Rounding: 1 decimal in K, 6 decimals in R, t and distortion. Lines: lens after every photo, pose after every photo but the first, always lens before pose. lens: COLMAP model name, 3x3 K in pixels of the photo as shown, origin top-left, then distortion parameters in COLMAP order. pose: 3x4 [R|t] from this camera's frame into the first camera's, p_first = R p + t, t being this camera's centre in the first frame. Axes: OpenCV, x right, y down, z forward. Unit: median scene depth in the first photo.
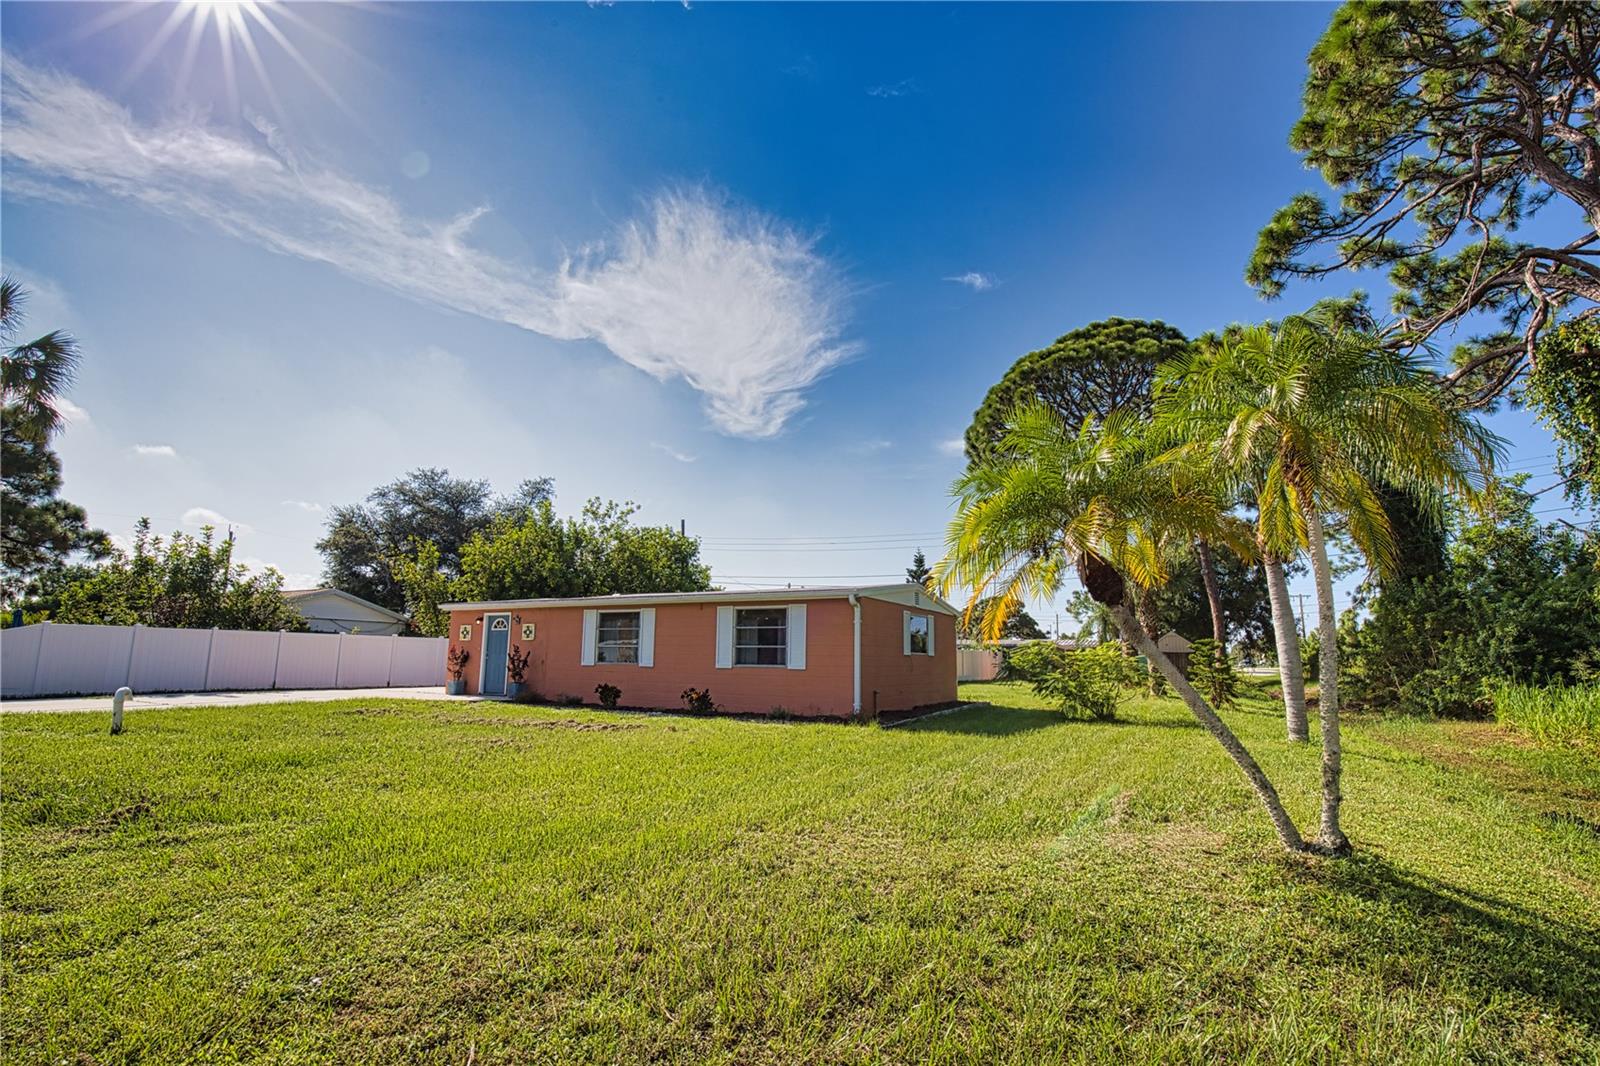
lens RADIAL K [[729.1, 0, 808.7], [0, 729.1, 540.8], [0, 0, 1]] dist [-0.031271, -0.000178]
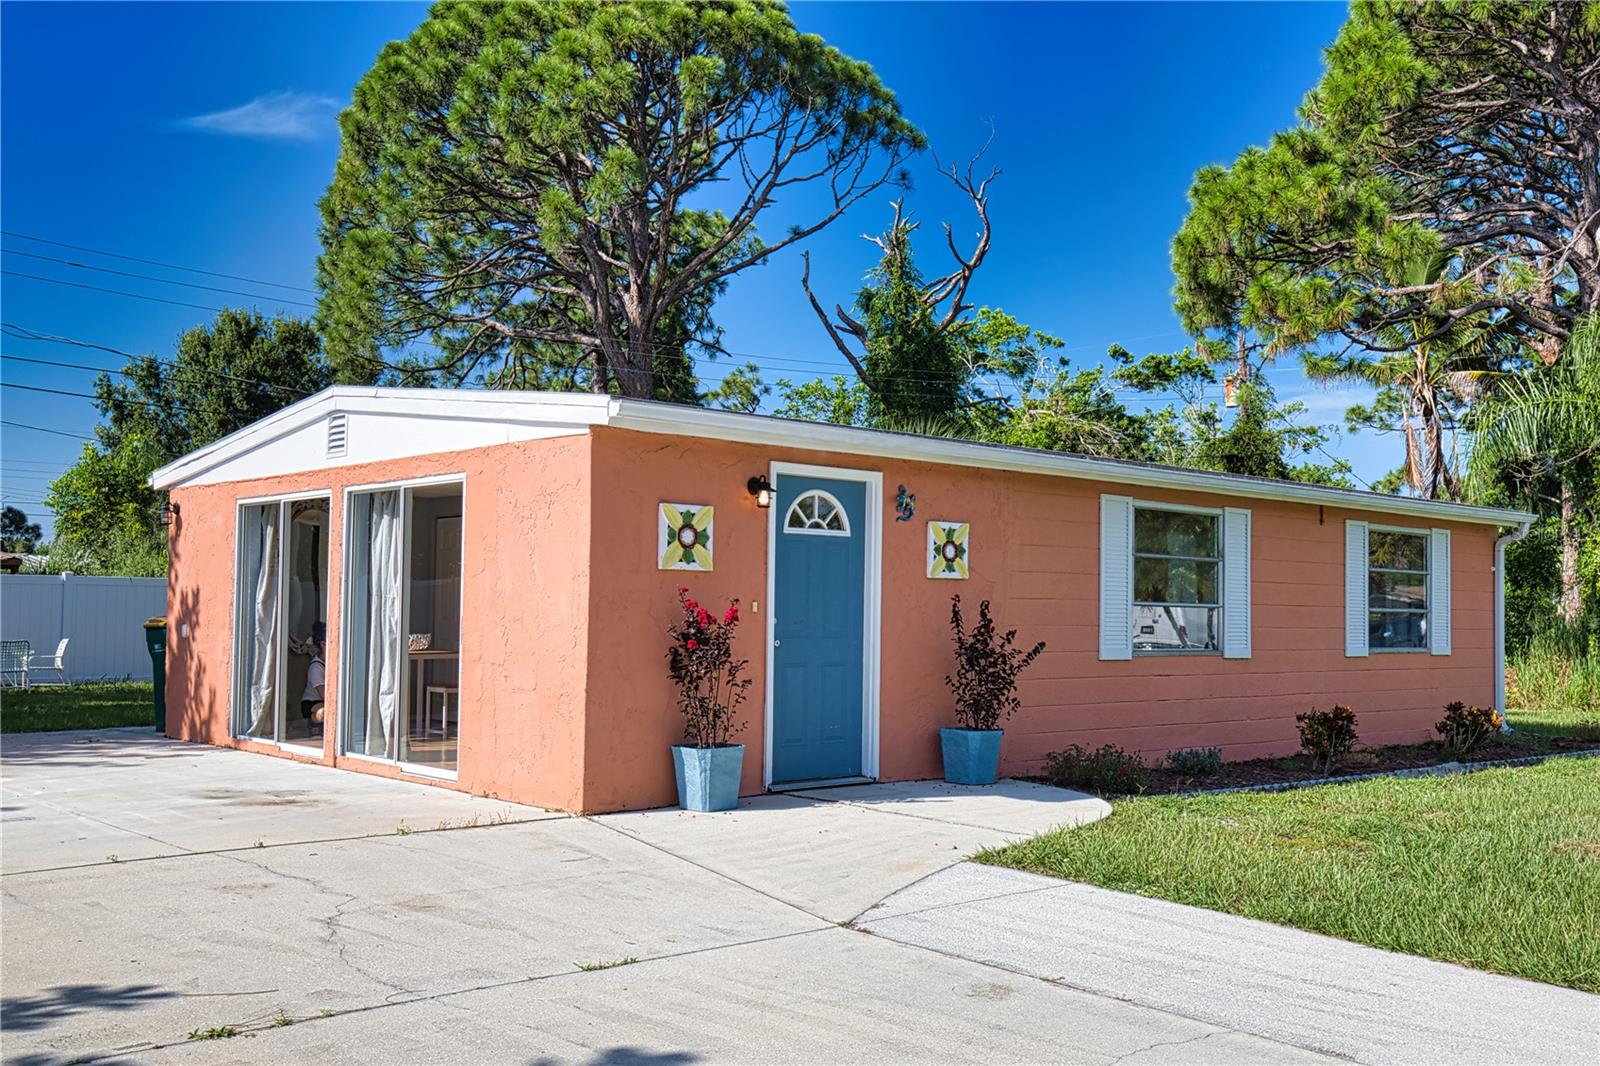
lens RADIAL K [[1515.9, 0, 800.0], [0, 1515.9, 533.0], [0, 0, 1]] dist [0.062344, 0.001909]
pose [[0.347285, 0.044036, 0.936725, -1.078521], [-0.161008, 0.986863, 0.013299, 0.135478], [-0.923834, -0.155439, 0.349813, 0.954504]]
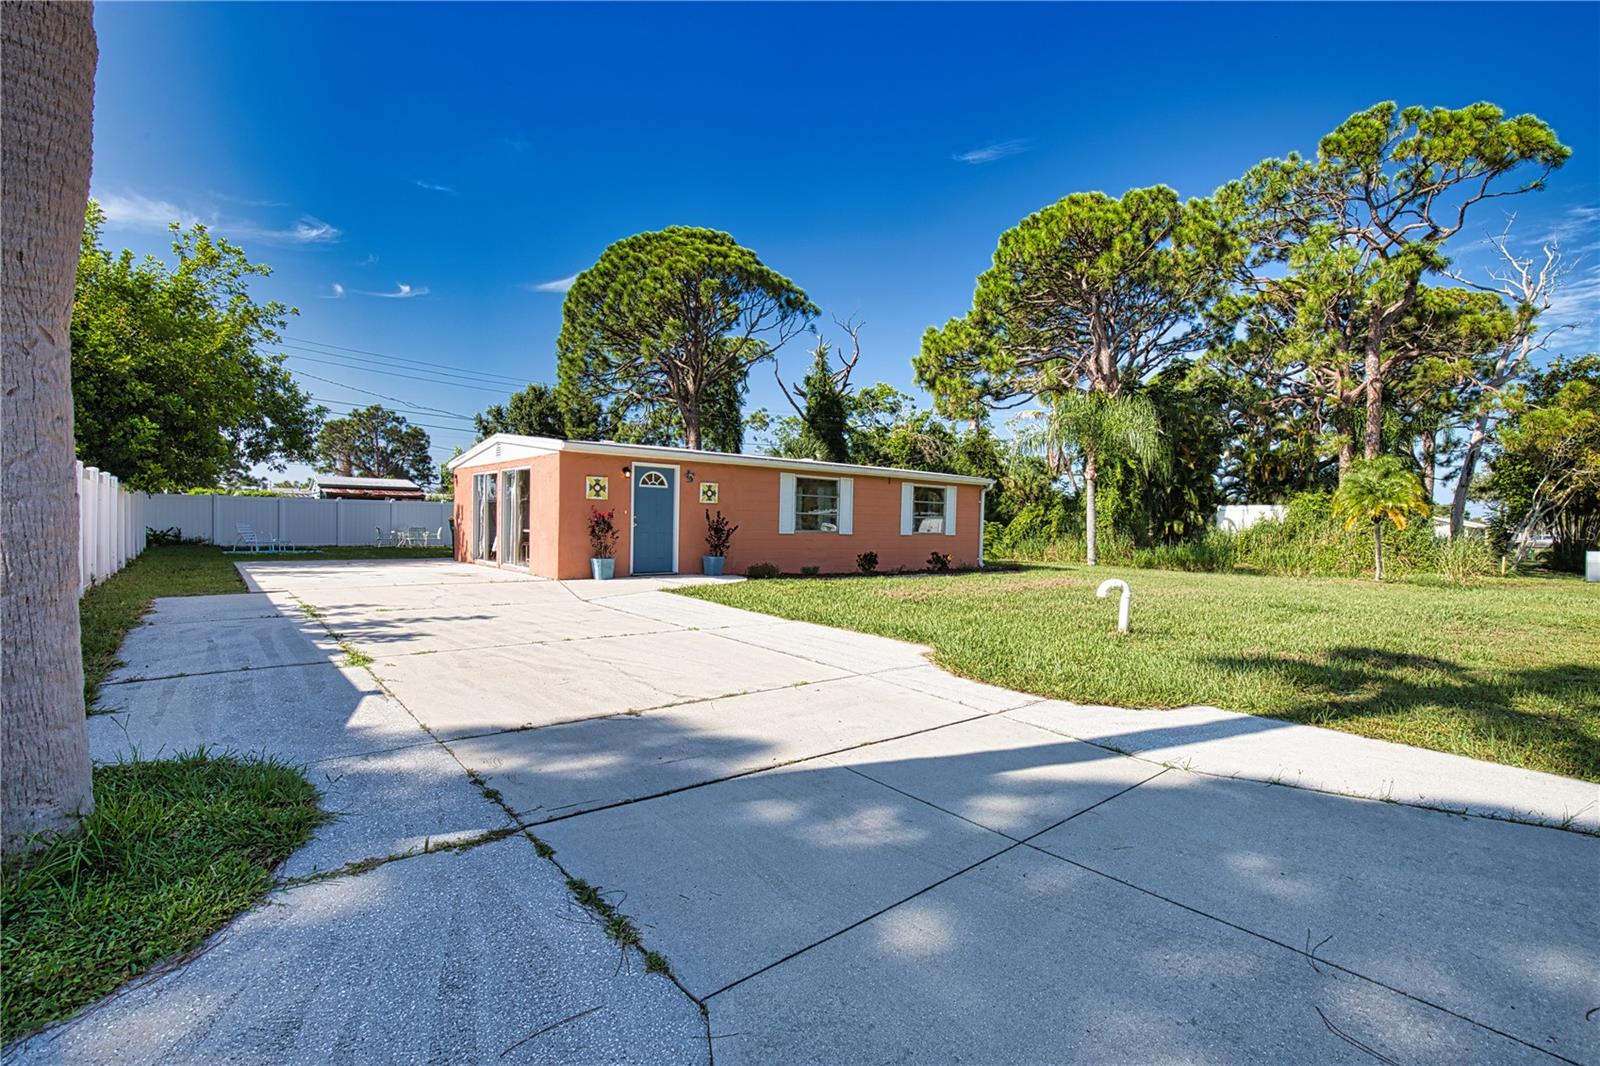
lens RADIAL K [[729.1, 0, 808.7], [0, 729.1, 540.8], [0, 0, 1]] dist [-0.031271, -0.000178]
pose [[0.369288, -0.025126, 0.928975, -1.218168], [-0.166248, 0.981723, 0.092640, 0.096013], [-0.914324, -0.188651, 0.358362, 0.684074]]
